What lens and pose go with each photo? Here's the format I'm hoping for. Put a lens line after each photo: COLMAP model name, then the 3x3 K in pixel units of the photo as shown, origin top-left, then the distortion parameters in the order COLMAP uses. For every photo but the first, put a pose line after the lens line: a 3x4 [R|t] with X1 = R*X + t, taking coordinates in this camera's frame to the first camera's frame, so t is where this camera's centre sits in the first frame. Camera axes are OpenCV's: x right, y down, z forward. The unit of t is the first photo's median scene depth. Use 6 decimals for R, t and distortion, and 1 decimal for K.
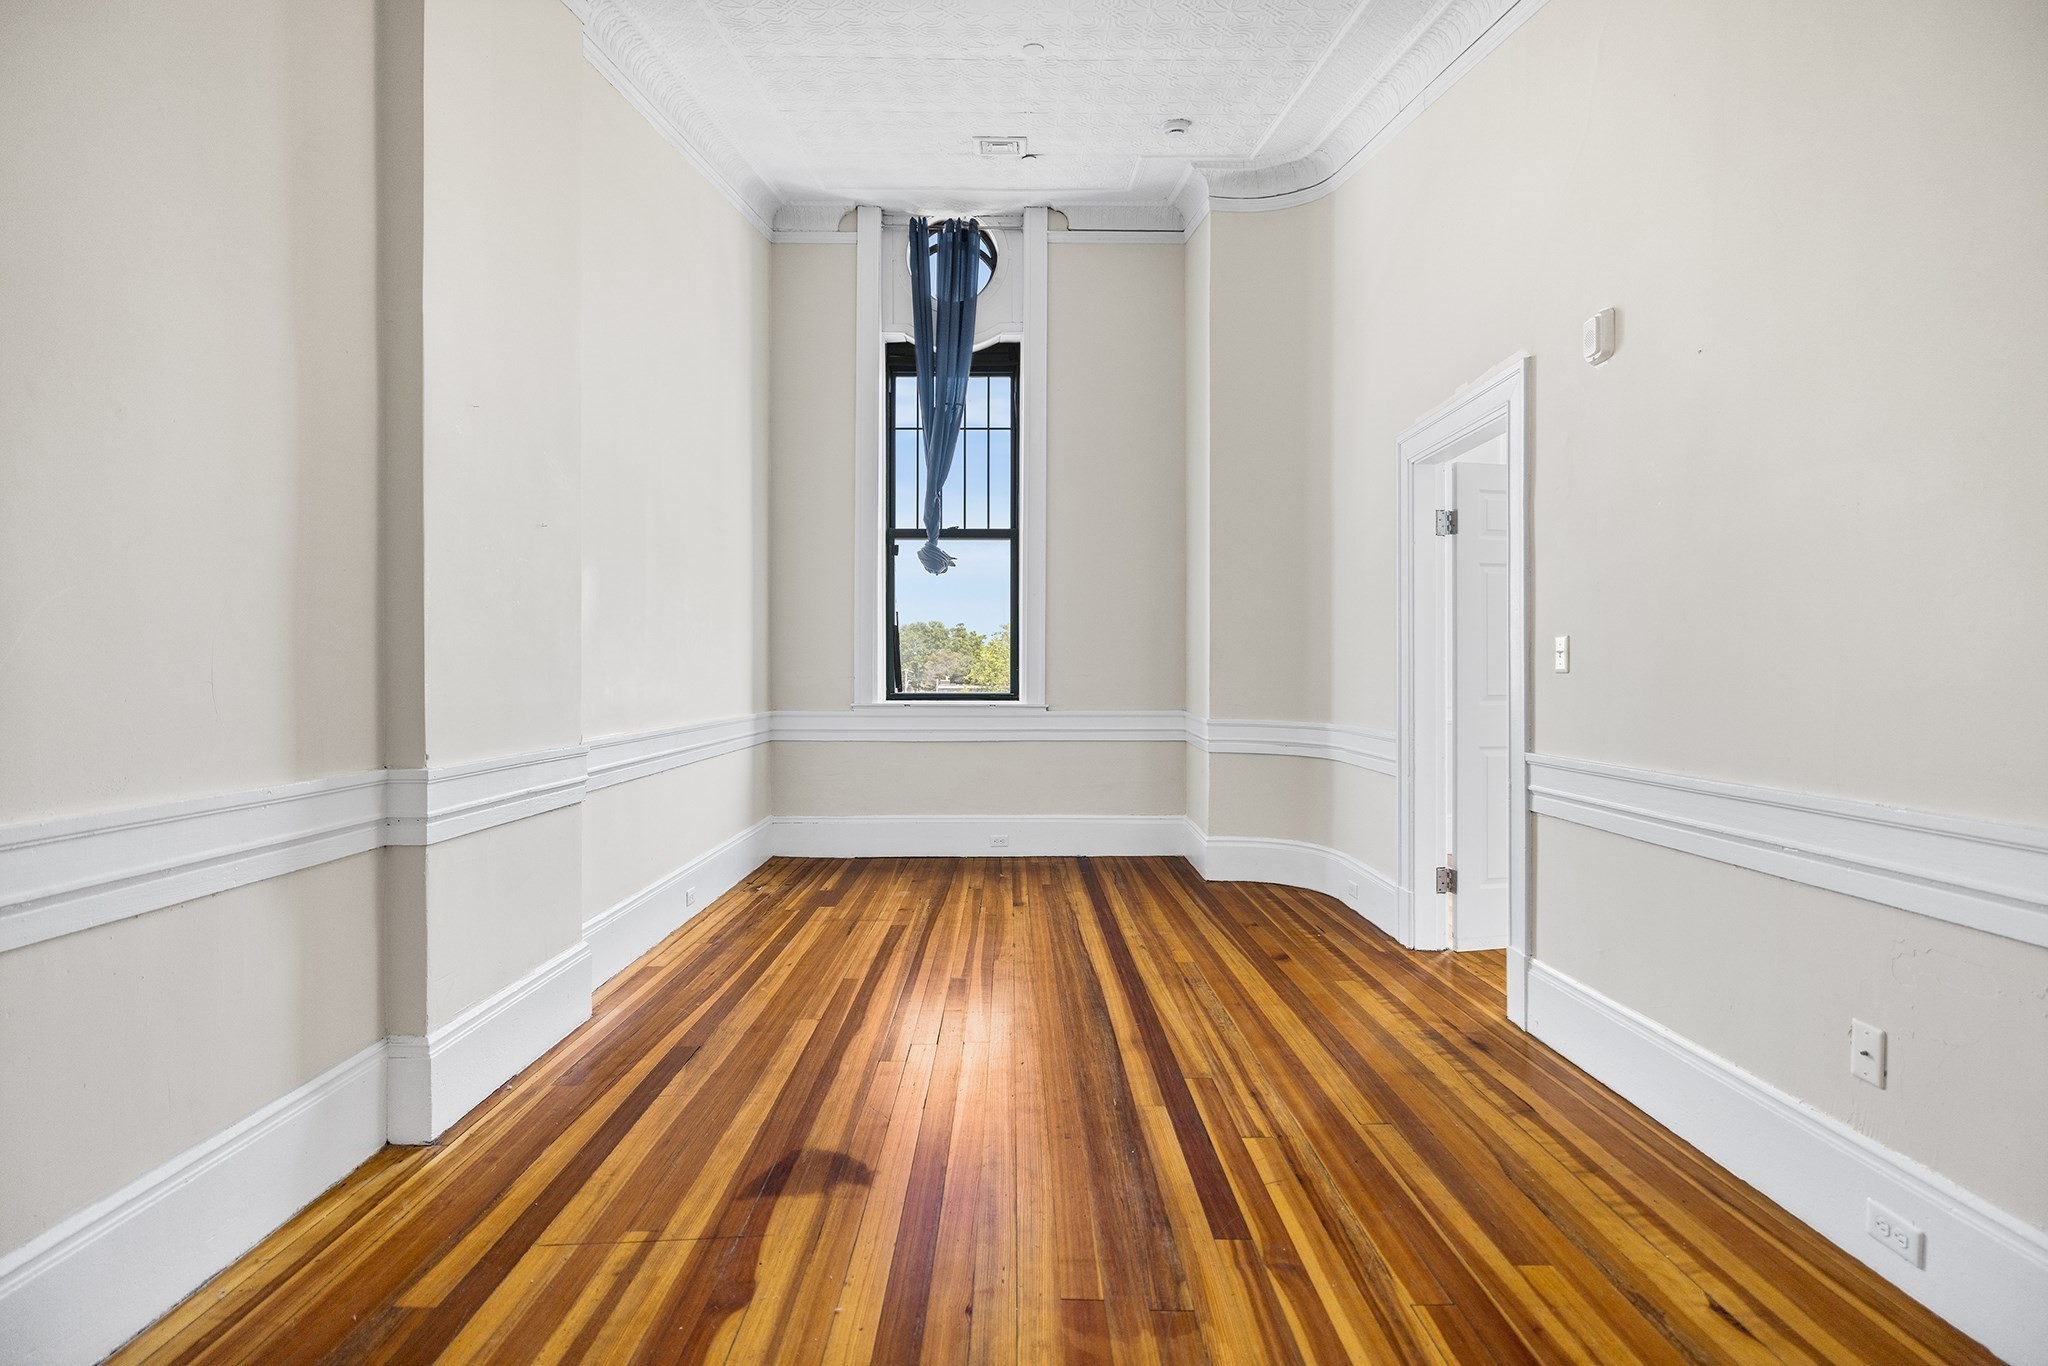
lens RADIAL K [[987.6, 0, 1024.0], [0, 987.6, 683.0], [0, 0, 1]] dist [-0.000223, 0.000164]
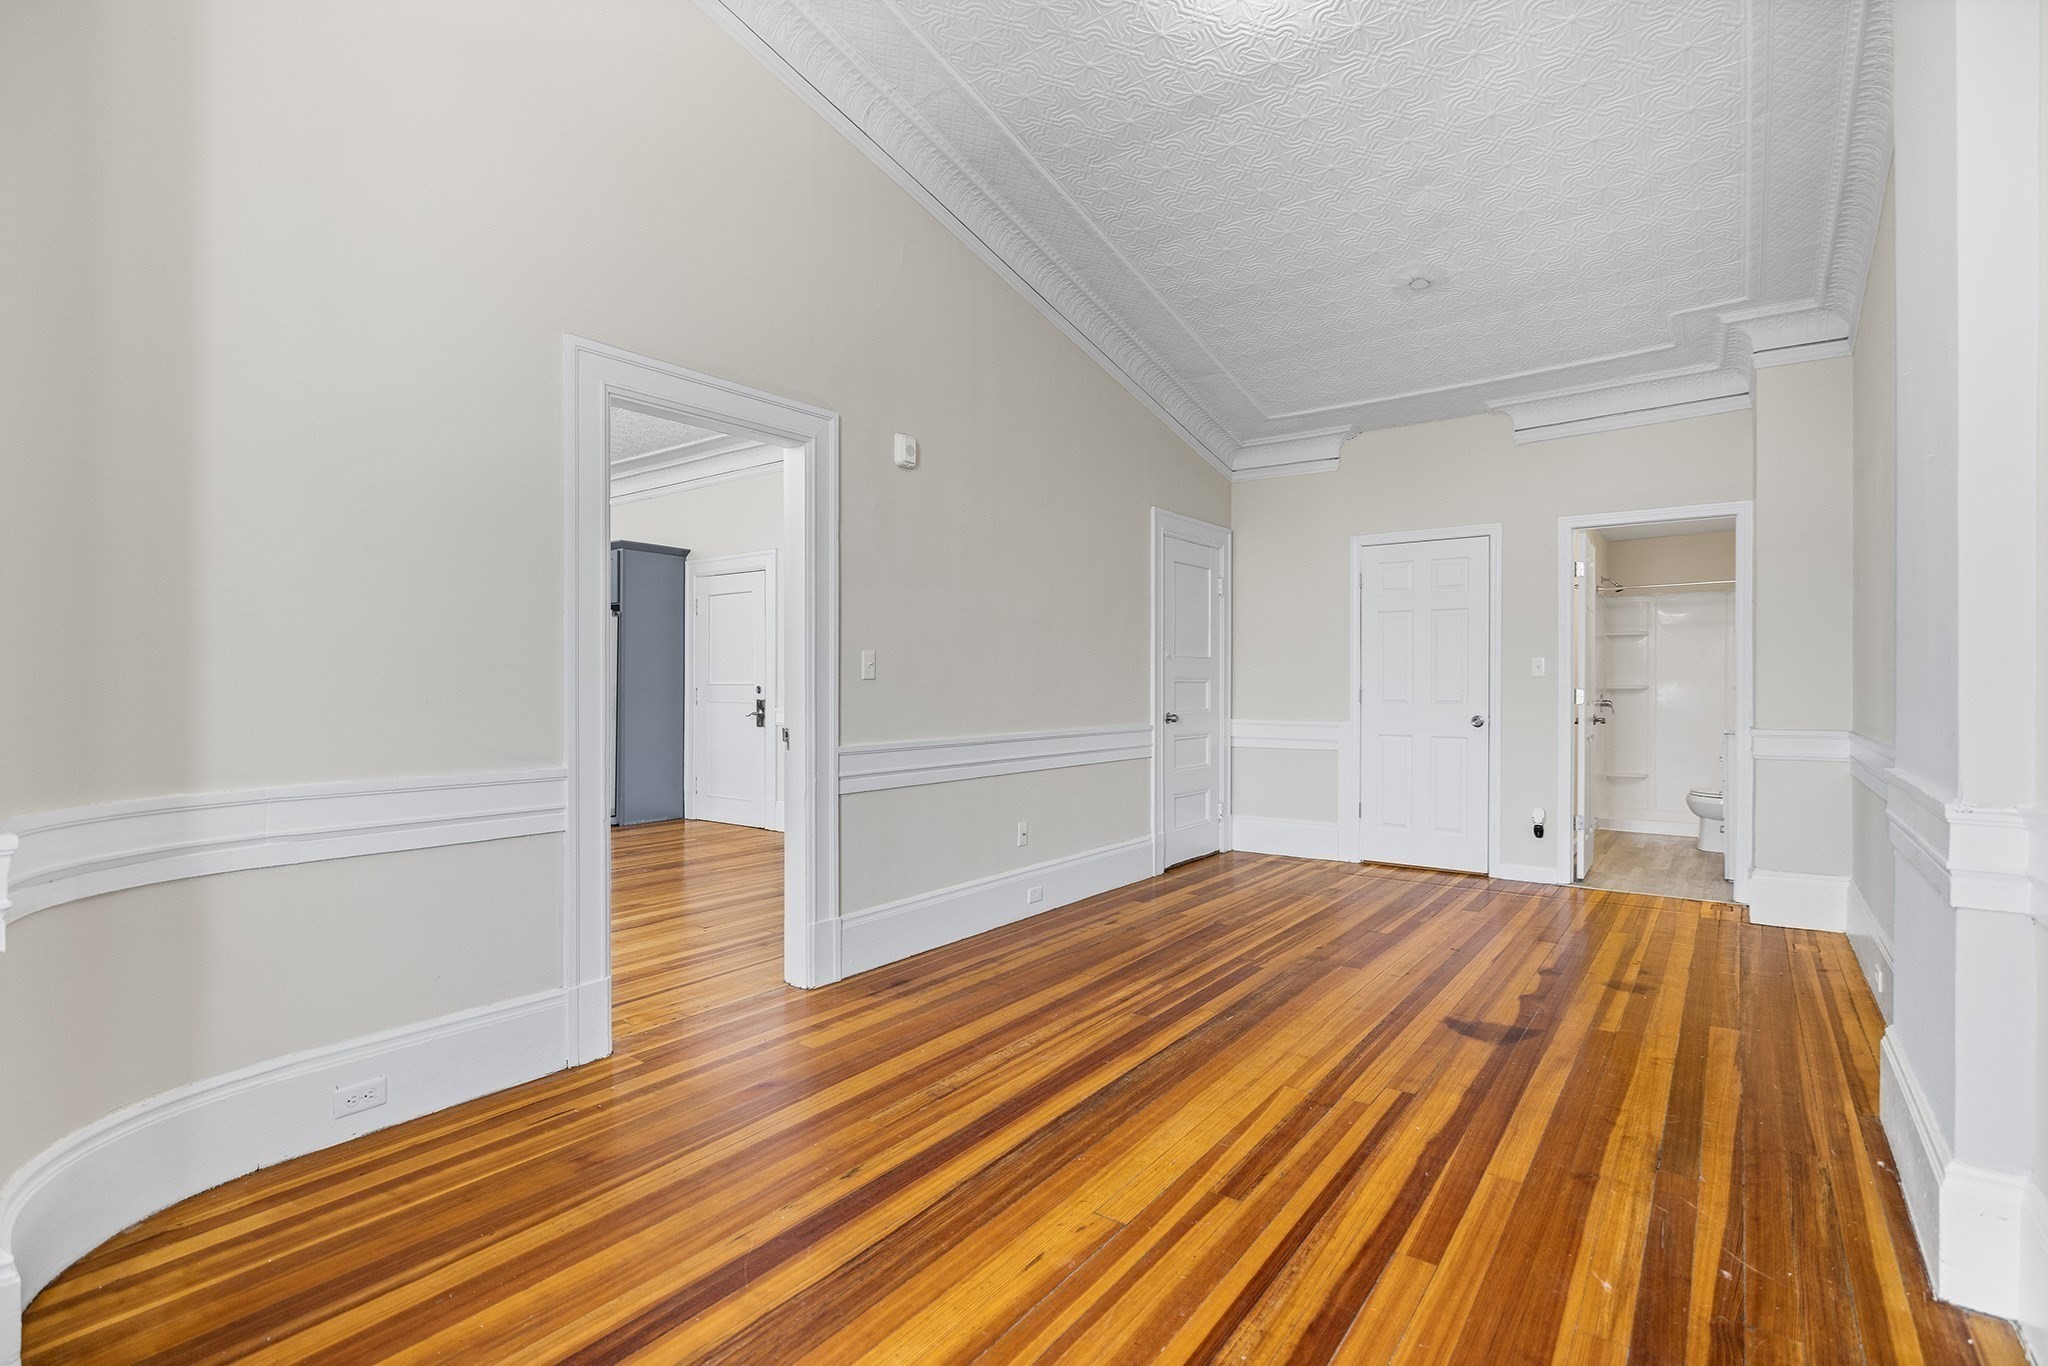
lens RADIAL K [[965.0, 0, 1018.5], [0, 965.0, 699.3], [0, 0, 1]] dist [-0.003438, 0.000487]
pose [[-0.797635, -0.010138, 0.603056, -0.426676], [0.005611, 0.999691, 0.024228, -0.015220], [-0.603115, 0.022709, -0.797331, 2.111762]]
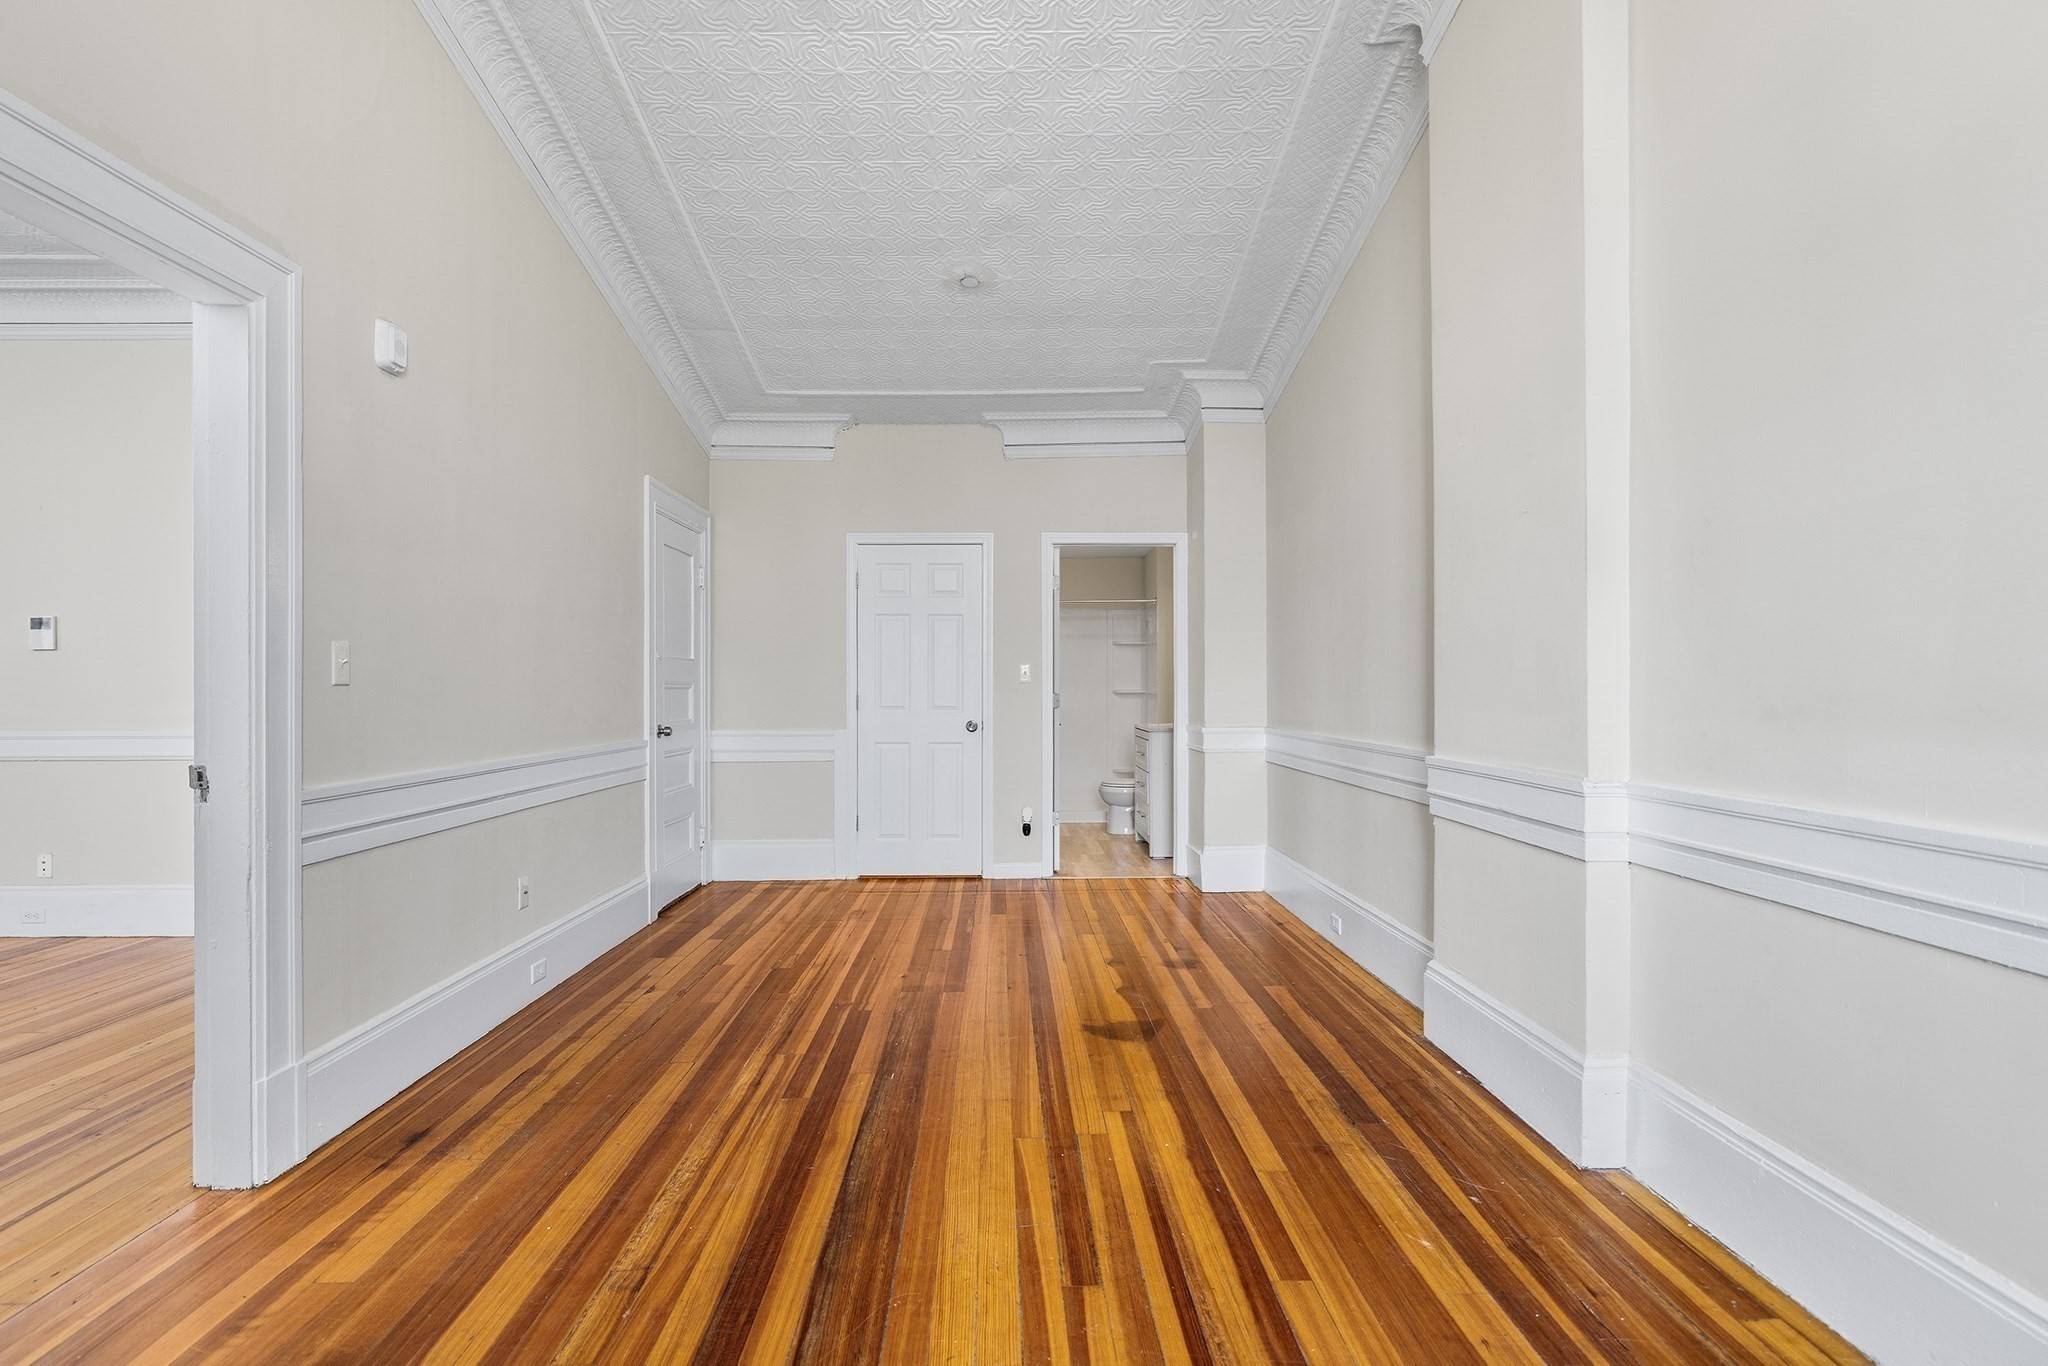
lens RADIAL K [[1026.1, 0, 1019.5], [0, 1026.1, 697.0], [0, 0, 1]] dist [-0.004184, 0.000365]
pose [[-0.999948, 0.002161, -0.009979, -0.037514], [0.001980, 0.999834, 0.018139, -0.016082], [0.010017, 0.018118, -0.999786, 2.102814]]
